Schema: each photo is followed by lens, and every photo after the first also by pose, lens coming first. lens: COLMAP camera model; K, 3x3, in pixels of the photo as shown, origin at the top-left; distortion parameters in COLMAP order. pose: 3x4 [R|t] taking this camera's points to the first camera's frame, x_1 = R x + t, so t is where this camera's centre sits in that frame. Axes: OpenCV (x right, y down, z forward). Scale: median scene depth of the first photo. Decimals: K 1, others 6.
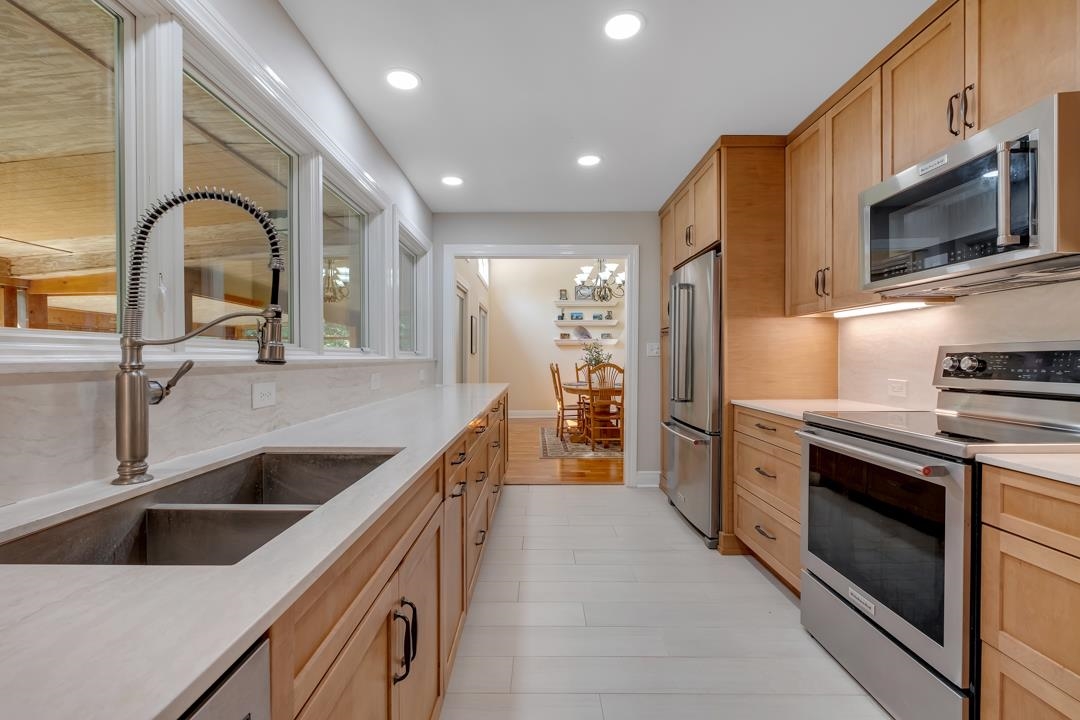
lens RADIAL K [[468.5, 0, 536.7], [0, 468.5, 364.3], [0, 0, 1]] dist [-0.007270, 0.000274]
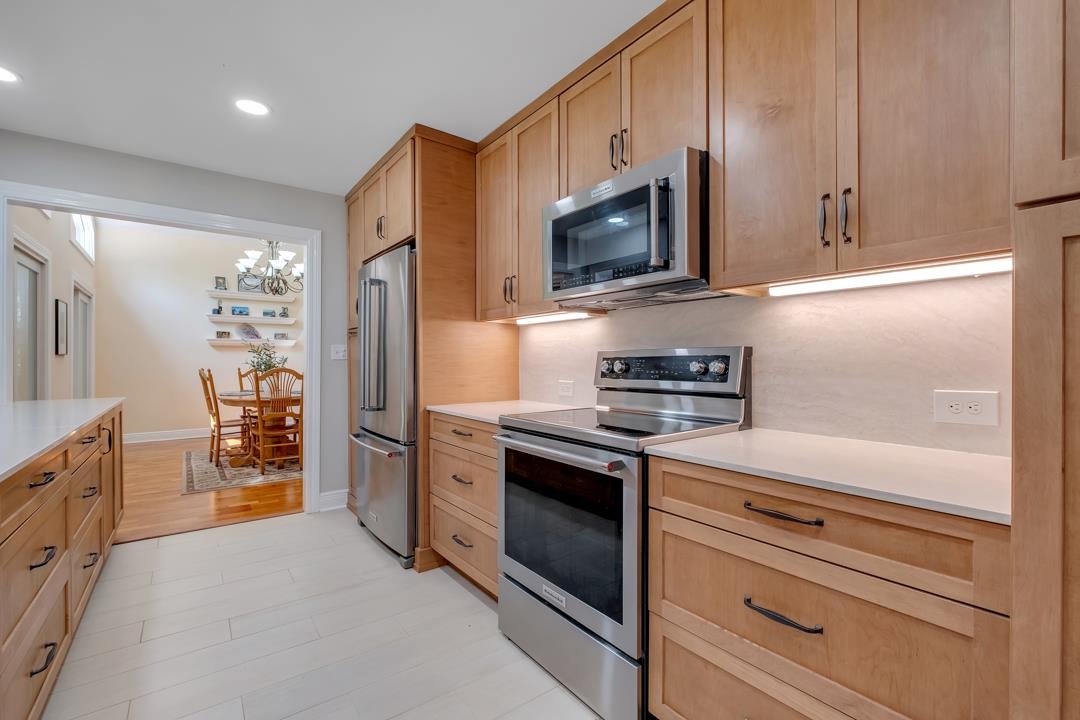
lens RADIAL K [[468.5, 0, 536.7], [0, 468.5, 364.3], [0, 0, 1]] dist [-0.007270, 0.000274]
pose [[0.798701, -0.002455, 0.601723, 0.024164], [0.007684, 0.999952, -0.006119, -0.000786], [-0.601679, 0.009511, 0.798681, 0.109766]]
